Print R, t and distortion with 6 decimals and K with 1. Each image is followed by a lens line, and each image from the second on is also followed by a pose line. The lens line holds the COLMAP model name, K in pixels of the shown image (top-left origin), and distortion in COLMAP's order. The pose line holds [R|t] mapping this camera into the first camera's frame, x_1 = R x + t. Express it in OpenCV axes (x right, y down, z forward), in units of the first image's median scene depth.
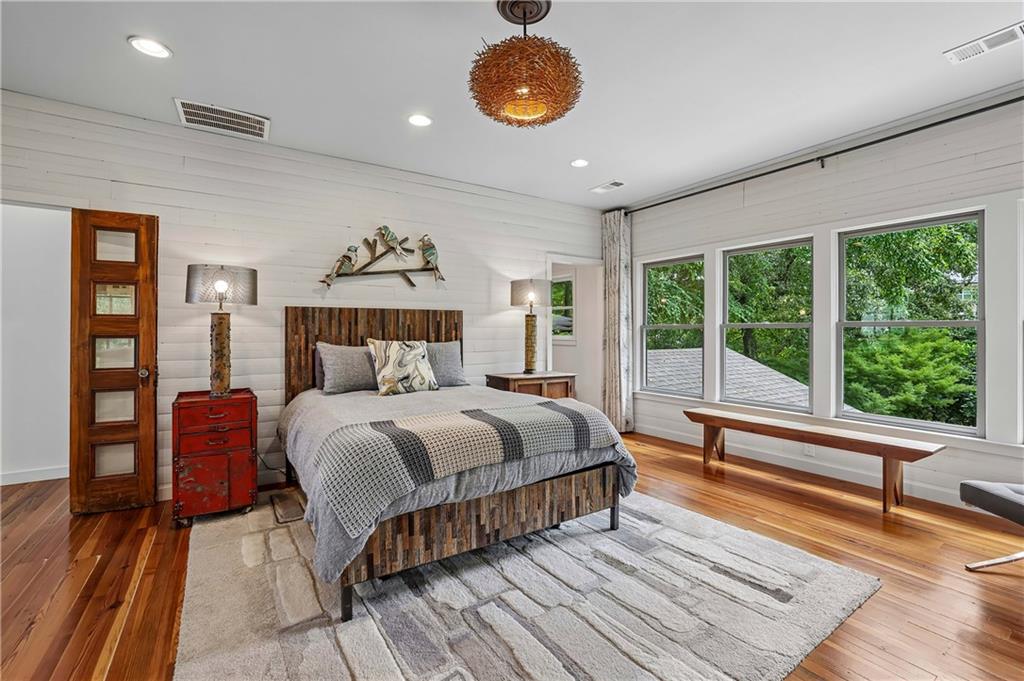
lens RADIAL K [[442.5, 0, 516.9], [0, 442.5, 332.0], [0, 0, 1]] dist [-0.024814, 0.002343]
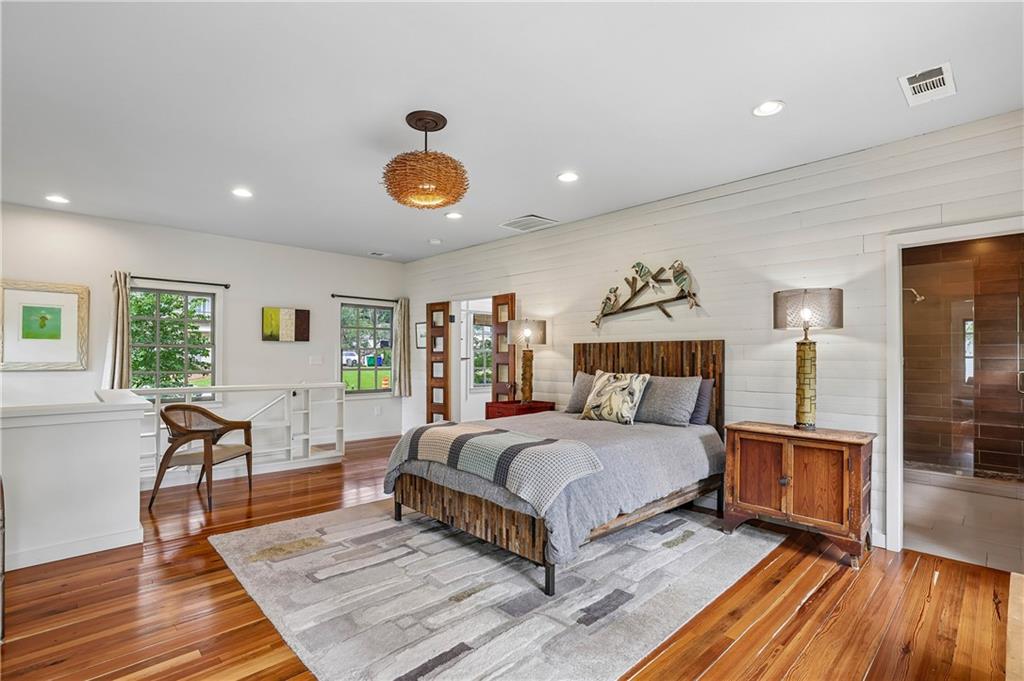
lens RADIAL K [[487.7, 0, 516.0], [0, 487.7, 350.8], [0, 0, 1]] dist [-0.021278, -0.000088]
pose [[0.180458, -0.010270, -0.983529, 0.785365], [-0.007910, 0.999898, -0.011893, -0.015713], [0.983551, 0.009926, 0.180359, 0.510627]]
